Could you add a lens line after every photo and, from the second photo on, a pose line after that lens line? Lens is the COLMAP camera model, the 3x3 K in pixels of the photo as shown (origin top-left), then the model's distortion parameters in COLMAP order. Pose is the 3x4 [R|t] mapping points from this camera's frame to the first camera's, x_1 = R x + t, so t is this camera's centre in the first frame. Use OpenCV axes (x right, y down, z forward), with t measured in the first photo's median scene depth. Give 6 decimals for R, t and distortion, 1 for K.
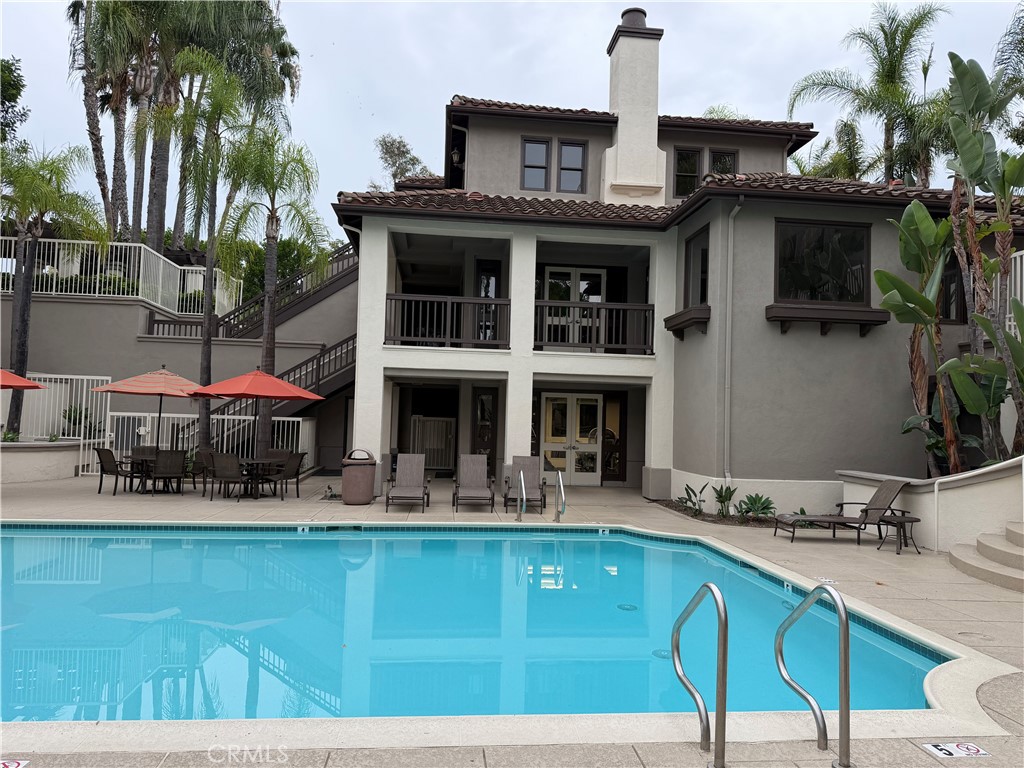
lens RADIAL K [[715.0, 0, 517.1], [0, 715.0, 389.0], [0, 0, 1]] dist [0.122242, -0.189409]
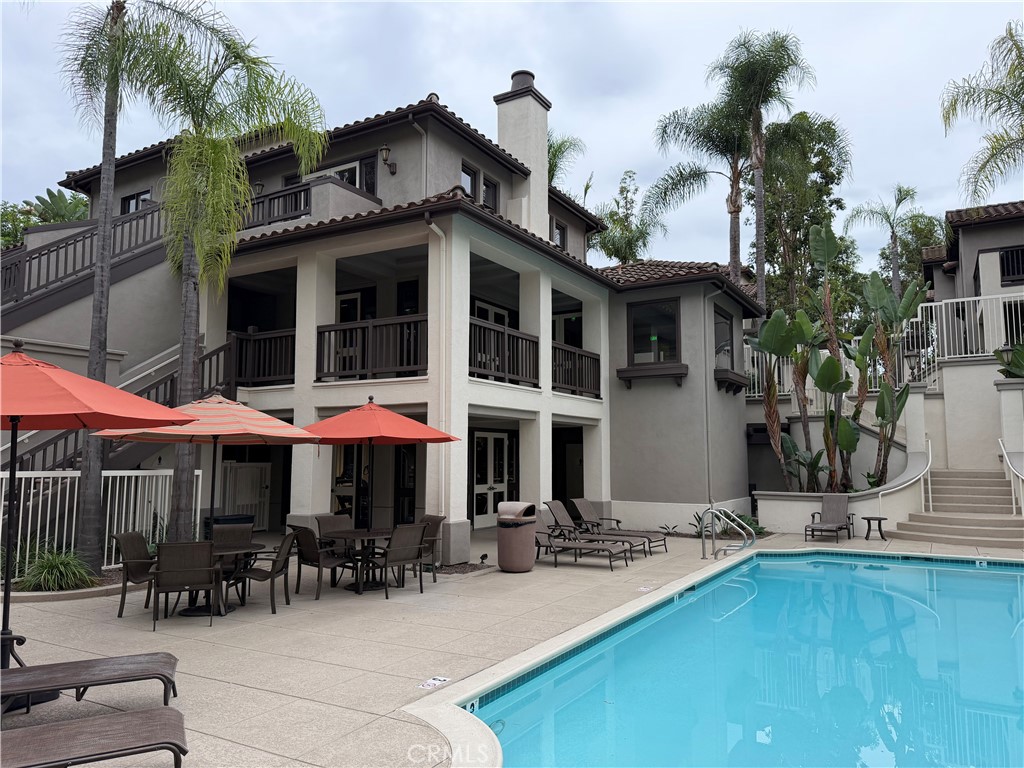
lens RADIAL K [[715.0, 0, 517.1], [0, 715.0, 389.0], [0, 0, 1]] dist [0.122242, -0.189409]
pose [[0.598642, 0.049622, 0.799478, -0.689346], [-0.017537, 0.998652, -0.048853, -0.006840], [-0.800824, 0.015225, 0.598706, 0.387977]]
